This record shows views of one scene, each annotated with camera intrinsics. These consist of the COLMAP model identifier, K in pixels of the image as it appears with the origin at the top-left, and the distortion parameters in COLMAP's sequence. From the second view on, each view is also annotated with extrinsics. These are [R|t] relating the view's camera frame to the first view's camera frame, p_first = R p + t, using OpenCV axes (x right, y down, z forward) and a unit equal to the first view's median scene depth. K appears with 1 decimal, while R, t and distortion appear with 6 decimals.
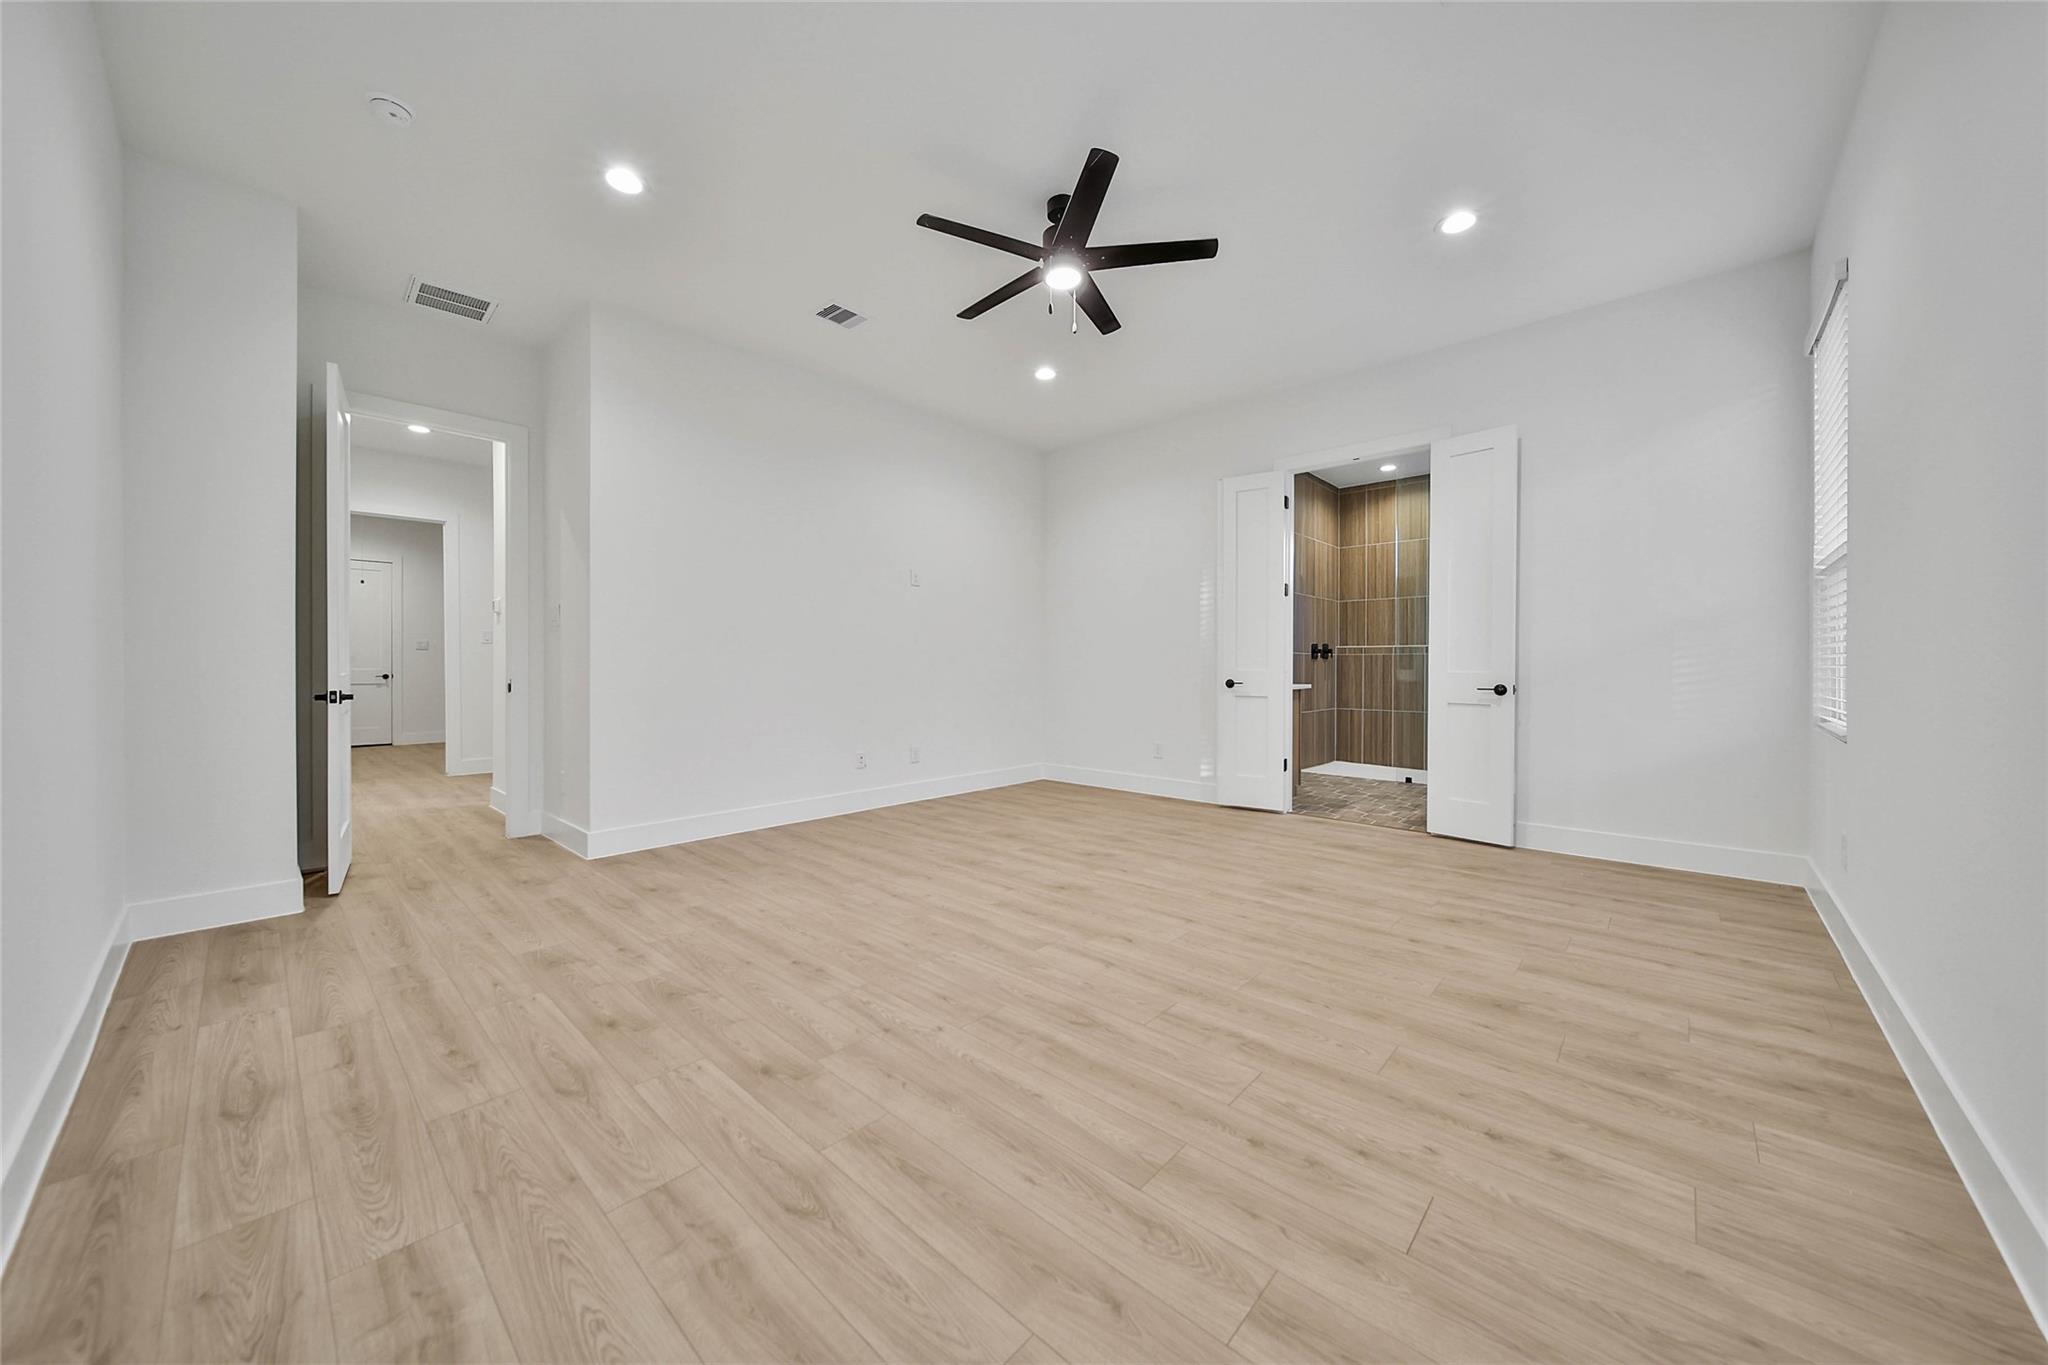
lens RADIAL K [[717.2, 0, 1026.5], [0, 717.2, 662.9], [0, 0, 1]] dist [-0.000953, -0.000272]
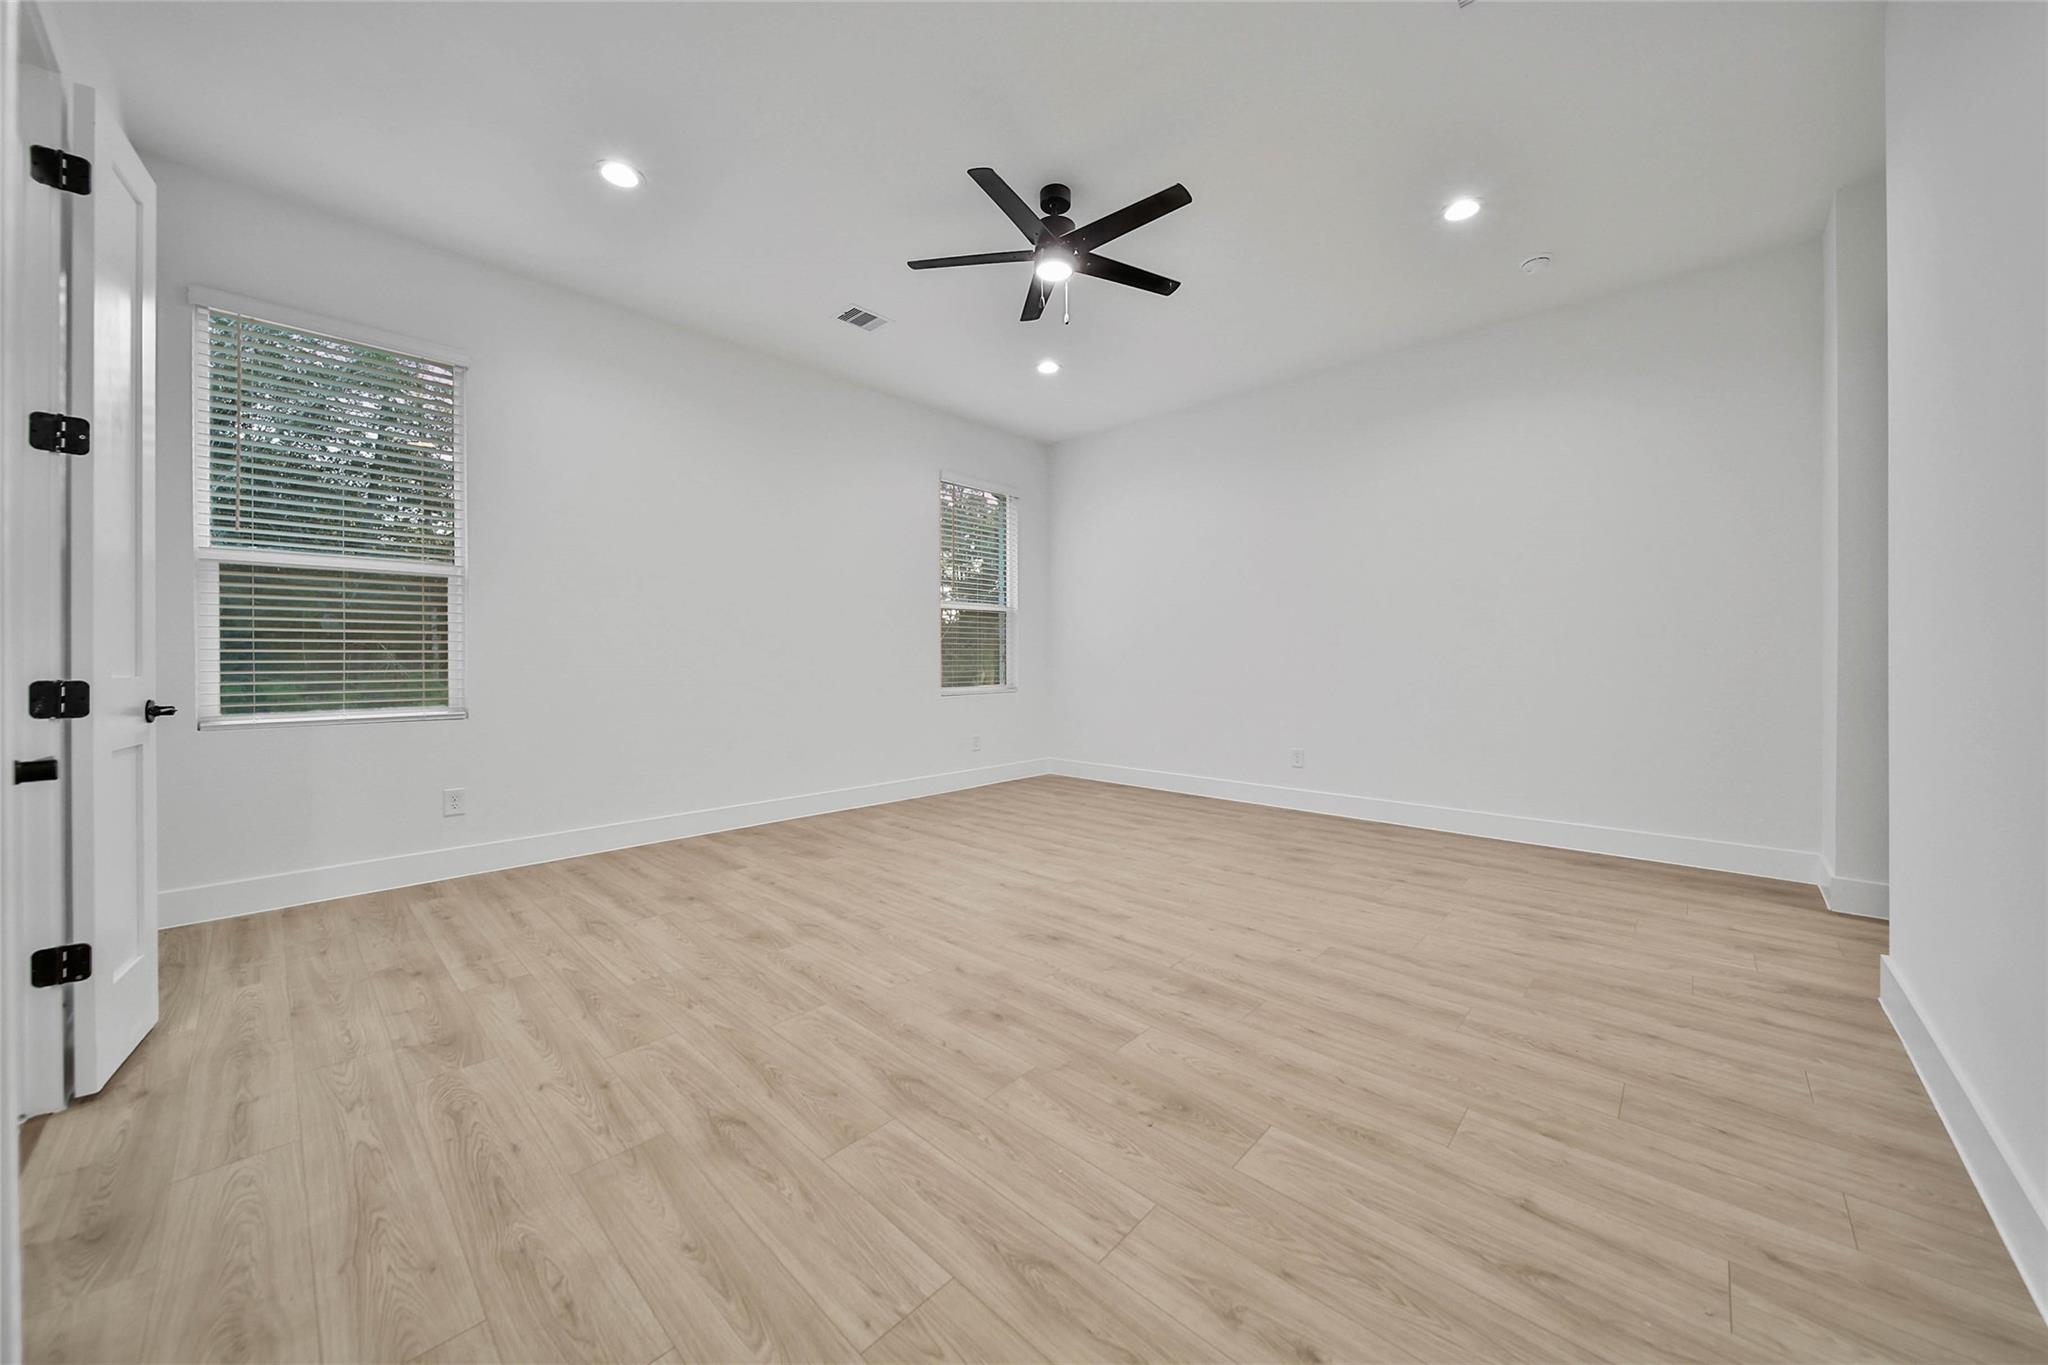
lens RADIAL K [[717.2, 0, 1026.5], [0, 717.2, 662.9], [0, 0, 1]] dist [-0.000953, -0.000272]
pose [[-0.999911, 0.000794, 0.013296, 0.088750], [0.000837, 0.999994, 0.003231, 0.005521], [-0.013293, 0.003242, -0.999906, 2.296740]]
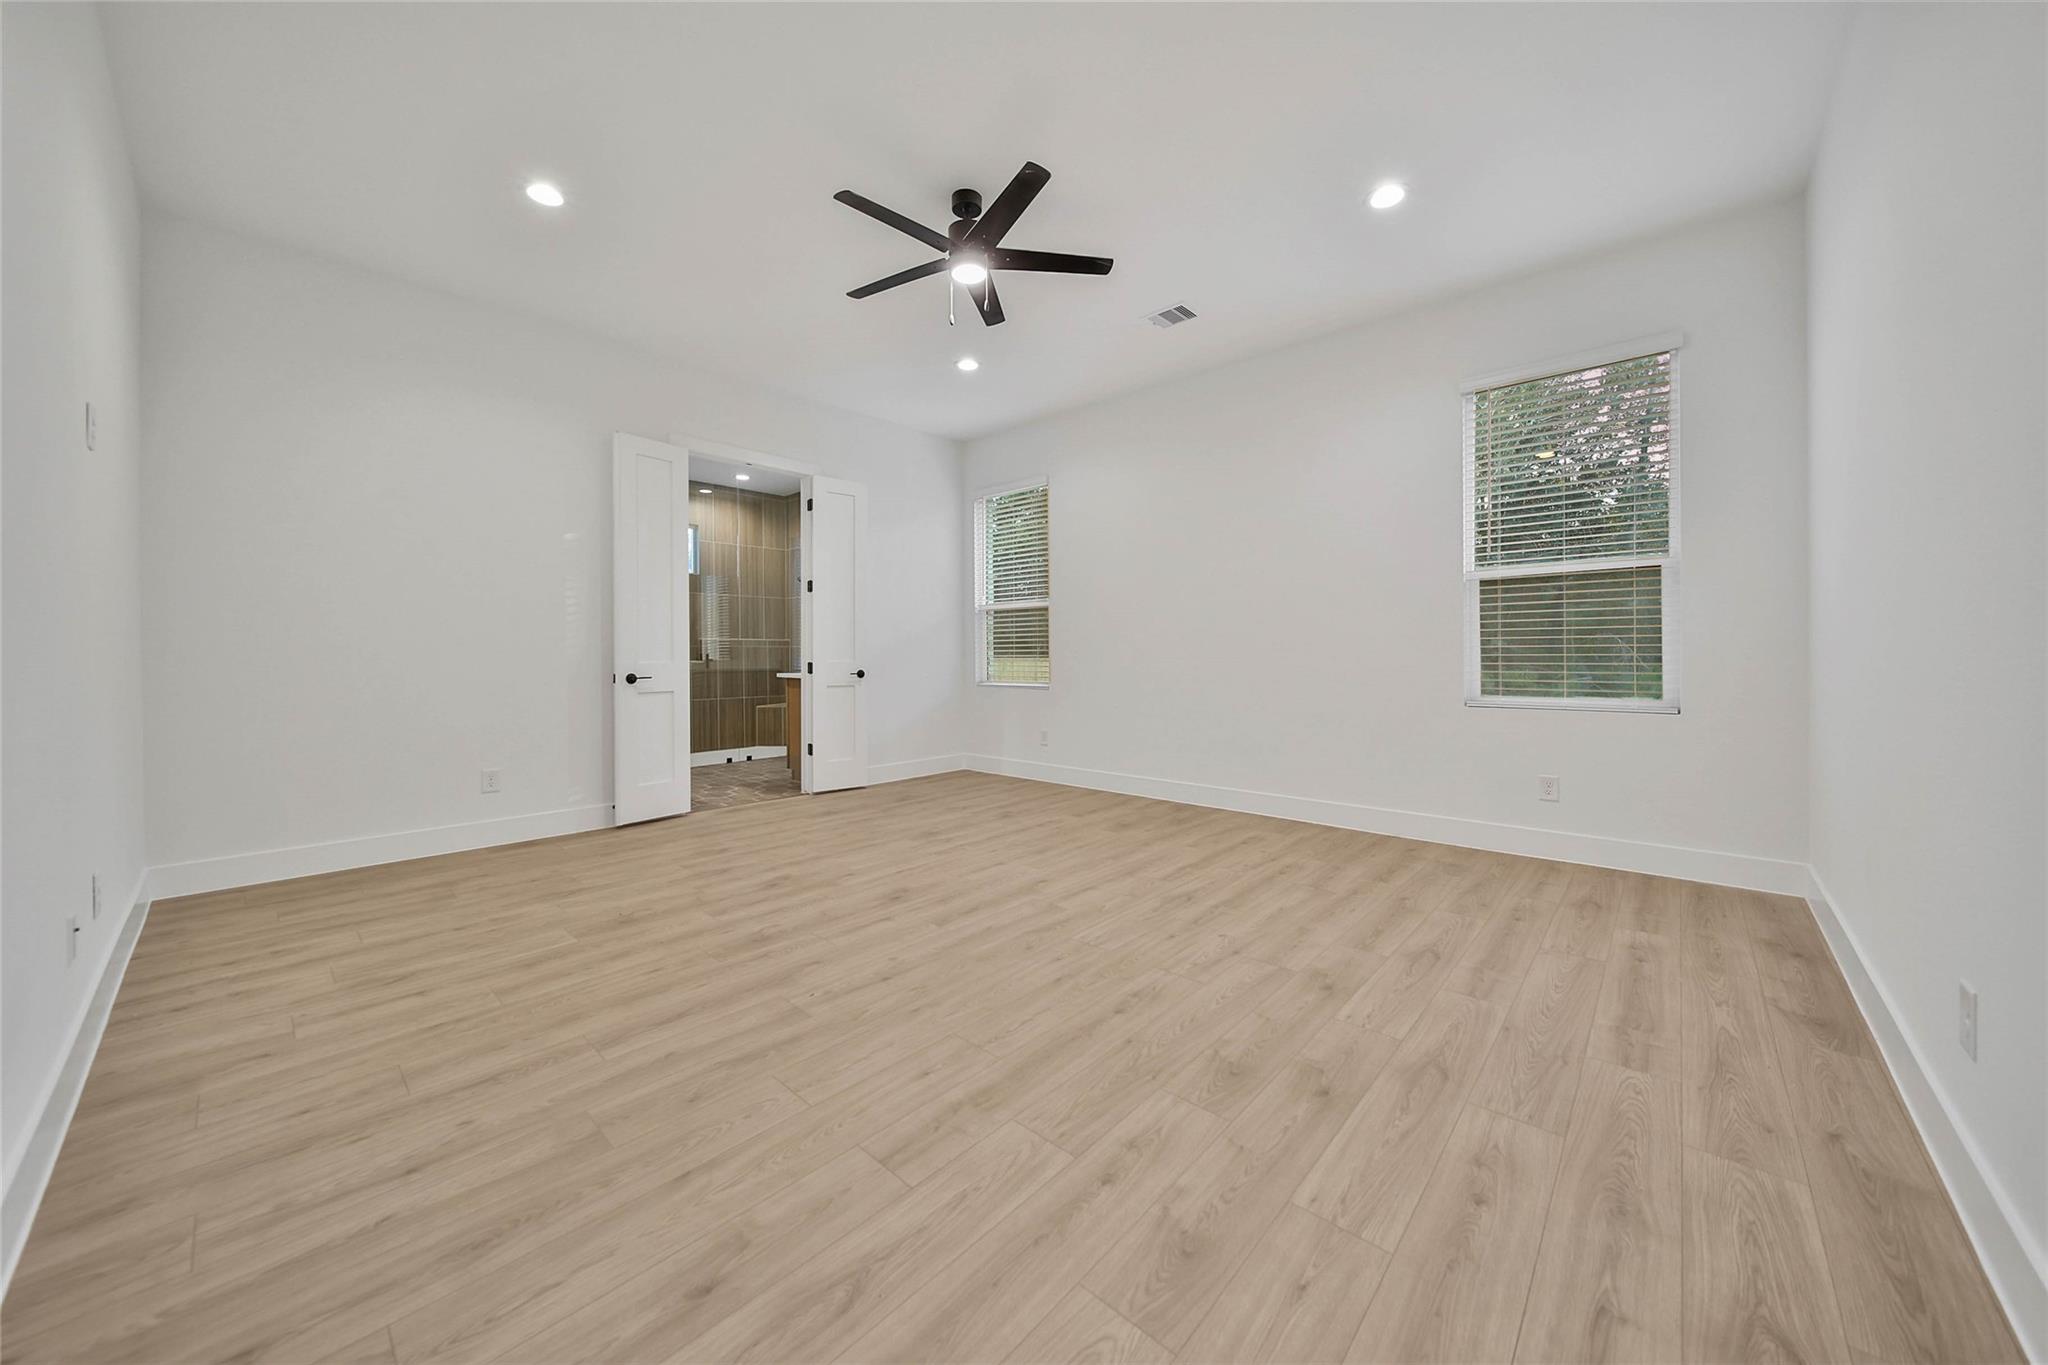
lens RADIAL K [[717.2, 0, 1026.5], [0, 717.2, 662.9], [0, 0, 1]] dist [-0.000953, -0.000272]
pose [[-0.002649, -0.011273, 0.999933, -1.104987], [0.002397, 0.999934, 0.011279, 0.003479], [-0.999994, 0.002427, -0.002621, 1.065460]]
